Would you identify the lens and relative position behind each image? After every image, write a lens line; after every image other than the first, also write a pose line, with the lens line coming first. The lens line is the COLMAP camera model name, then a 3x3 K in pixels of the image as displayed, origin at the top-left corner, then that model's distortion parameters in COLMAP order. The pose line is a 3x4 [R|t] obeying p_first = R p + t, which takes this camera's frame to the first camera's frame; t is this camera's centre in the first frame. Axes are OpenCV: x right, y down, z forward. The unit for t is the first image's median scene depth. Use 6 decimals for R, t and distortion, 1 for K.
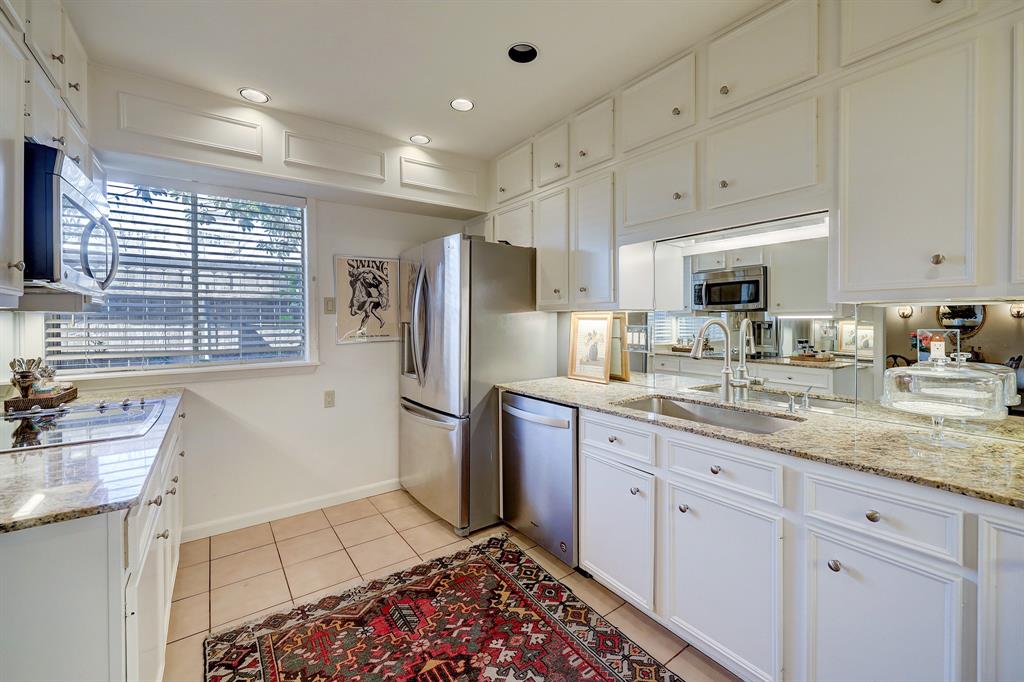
lens RADIAL K [[425.5, 0, 518.2], [0, 425.5, 332.4], [0, 0, 1]] dist [-0.000144, 0.000106]
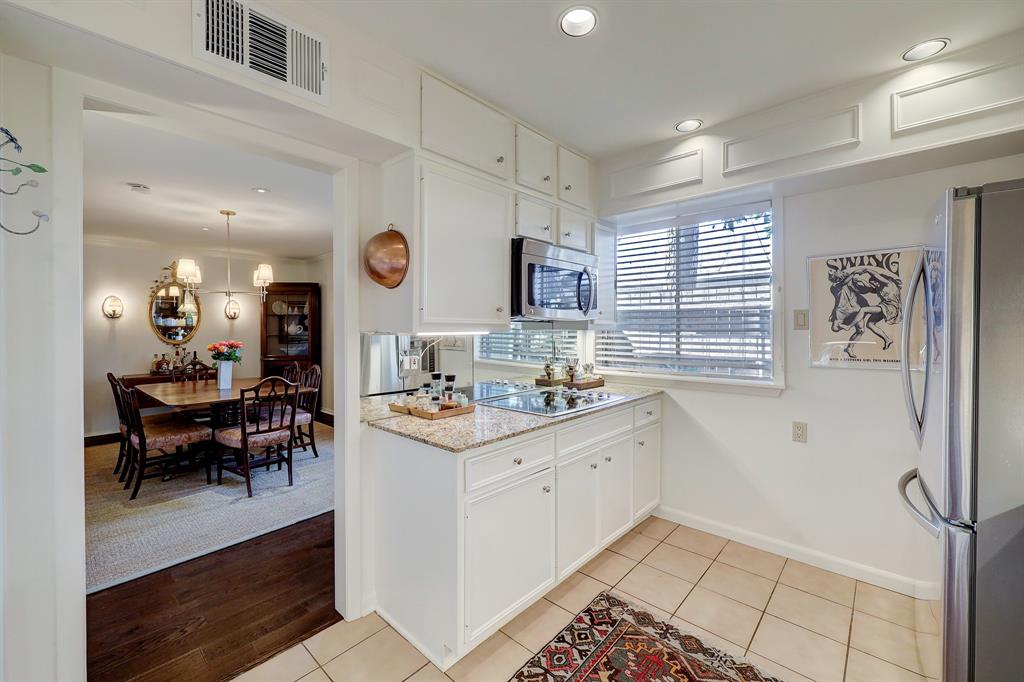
lens RADIAL K [[425.5, 0, 518.2], [0, 425.5, 332.4], [0, 0, 1]] dist [-0.000144, 0.000106]
pose [[0.183271, 0.016260, -0.982928, 0.323106], [-0.029397, 0.999507, 0.011053, -0.036575], [0.982623, 0.026869, 0.183659, 0.365129]]
